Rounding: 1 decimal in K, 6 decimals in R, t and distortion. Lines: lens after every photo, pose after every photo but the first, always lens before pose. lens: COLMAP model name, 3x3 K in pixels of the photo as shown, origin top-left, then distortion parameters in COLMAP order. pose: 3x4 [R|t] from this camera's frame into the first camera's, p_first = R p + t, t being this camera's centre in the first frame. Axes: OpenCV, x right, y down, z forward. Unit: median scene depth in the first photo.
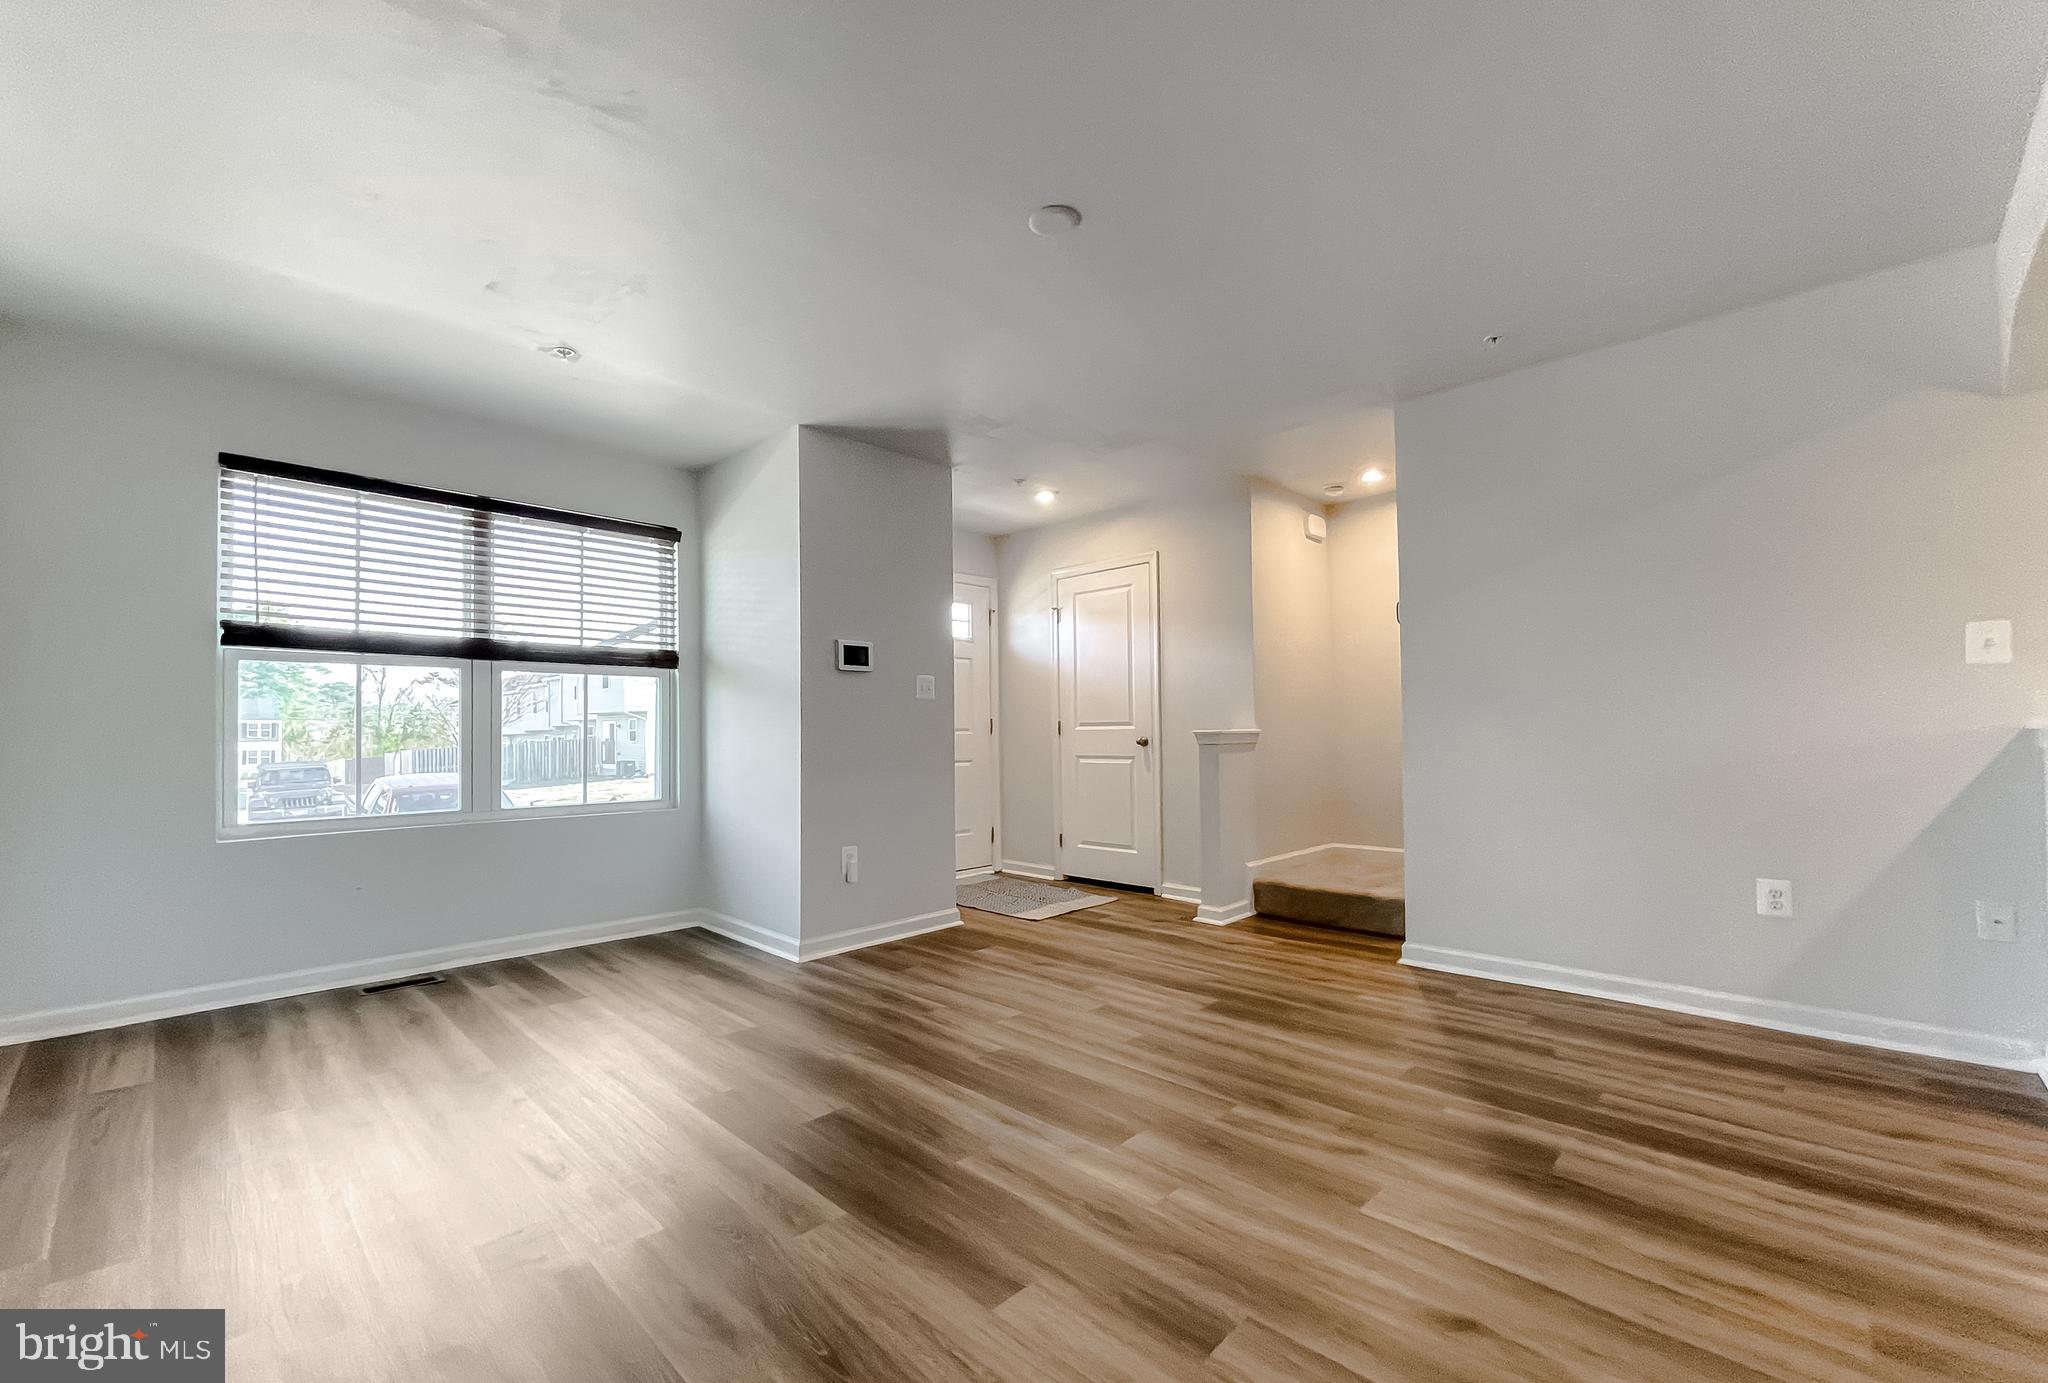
lens RADIAL K [[856.4, 0, 1011.3], [0, 856.4, 716.8], [0, 0, 1]] dist [-0.001306, -0.000108]
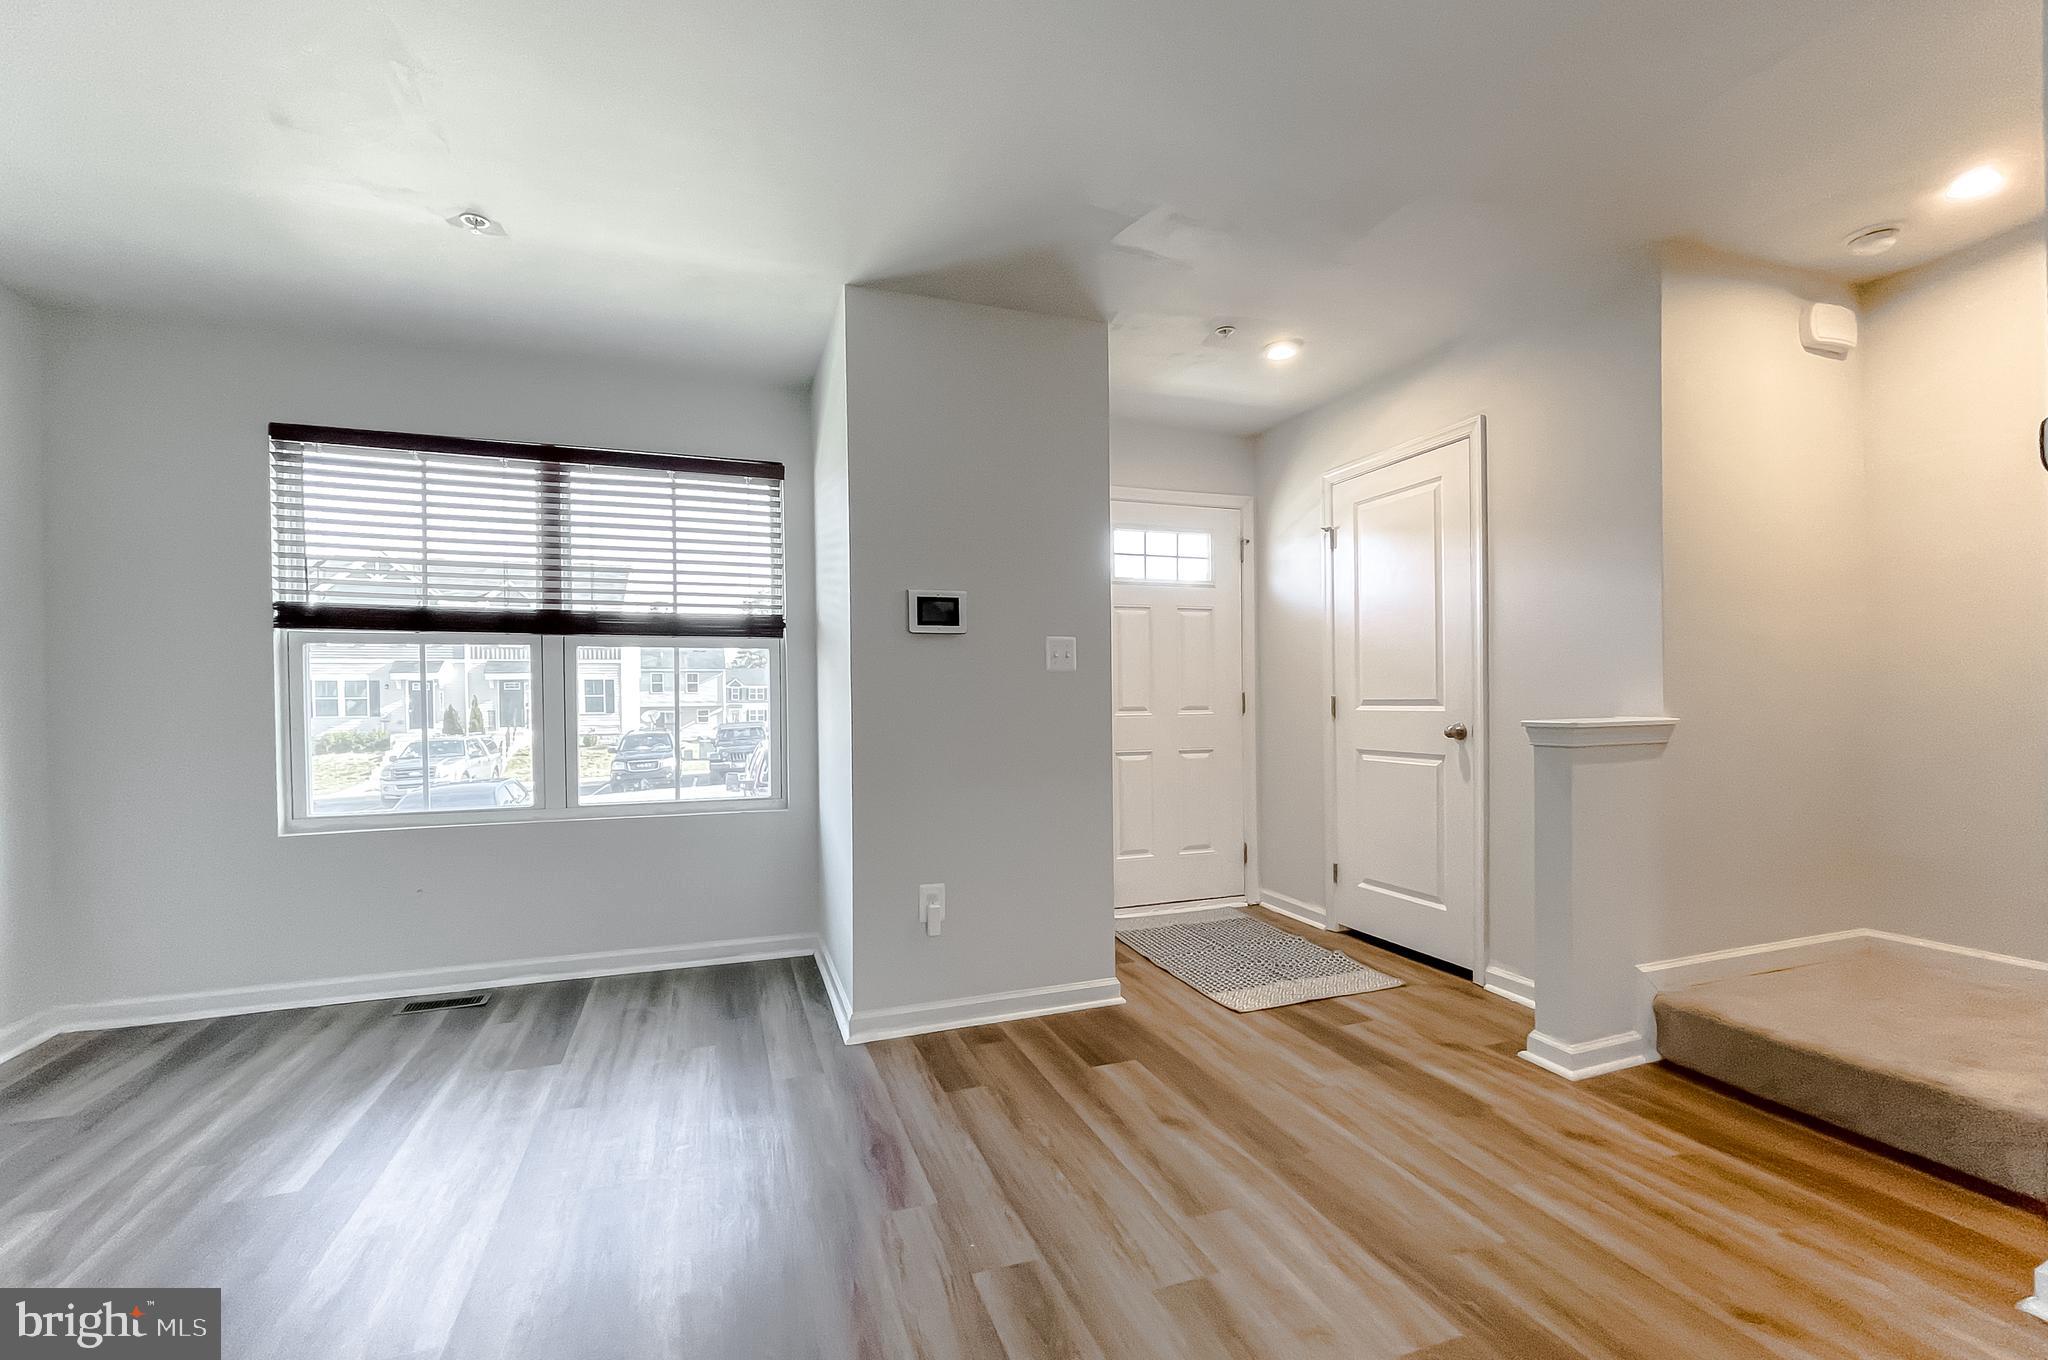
lens RADIAL K [[867.5, 0, 1014.3], [0, 867.5, 708.3], [0, 0, 1]] dist [-0.003818, 0.000133]
pose [[0.900097, 0.005188, -0.435660, 0.183118], [0.009797, 0.999435, 0.032141, -0.014868], [0.435580, -0.033199, 0.899537, 0.398013]]
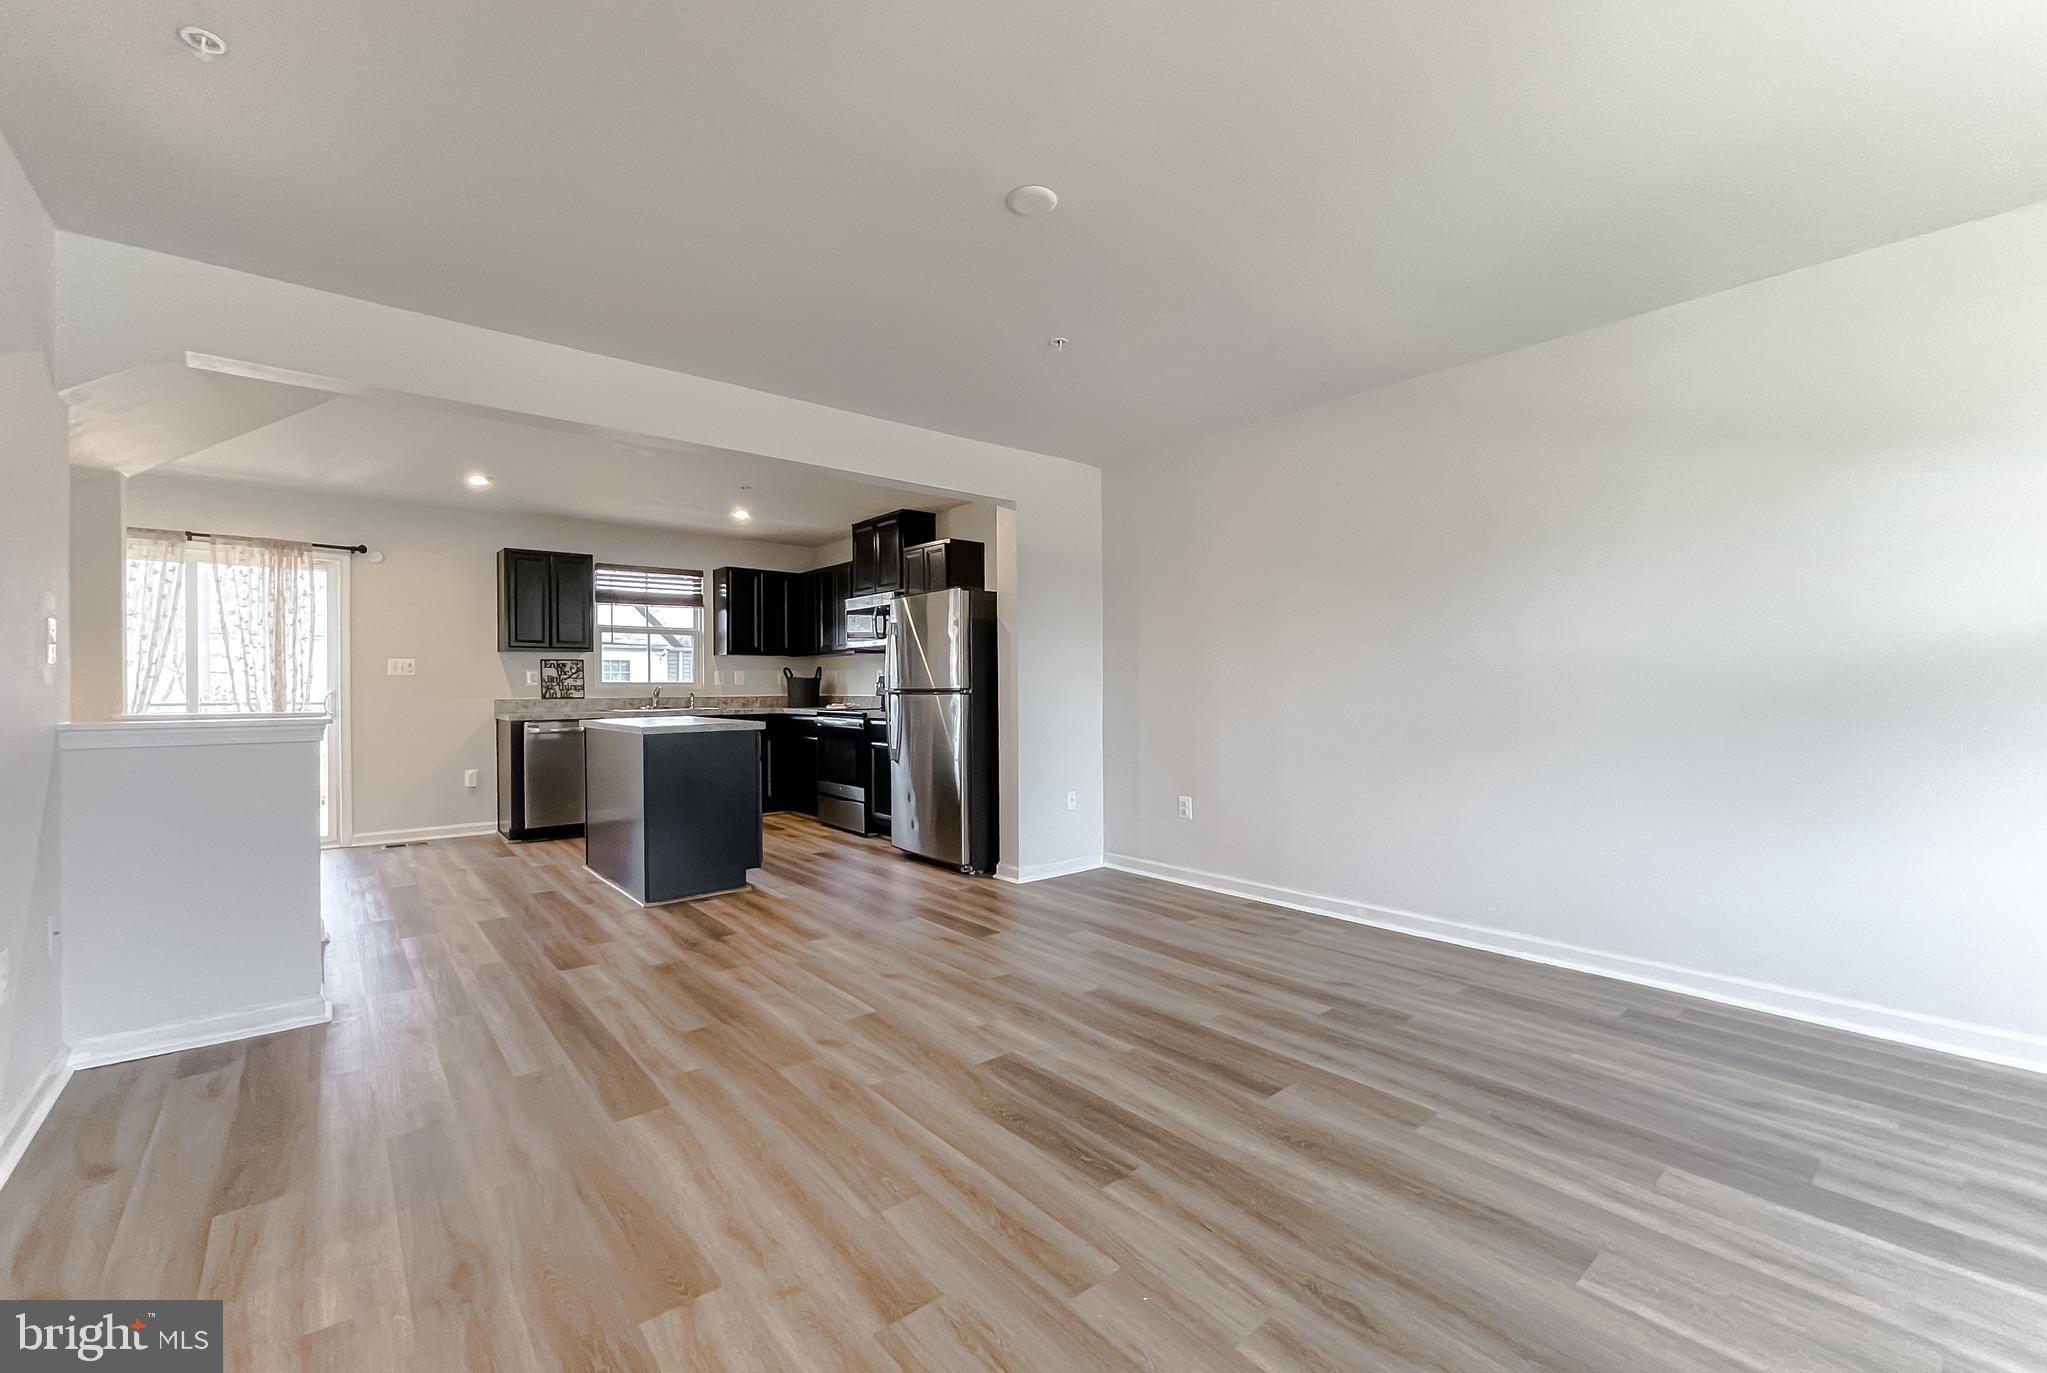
lens RADIAL K [[834.5, 0, 1017.1], [0, 834.5, 694.9], [0, 0, 1]] dist [0.001312, 0.000711]
pose [[-0.996032, 0.015250, 0.087680, -0.003623], [0.014317, 0.999834, -0.011269, -0.001190], [-0.087837, -0.009969, -0.996085, 1.156262]]
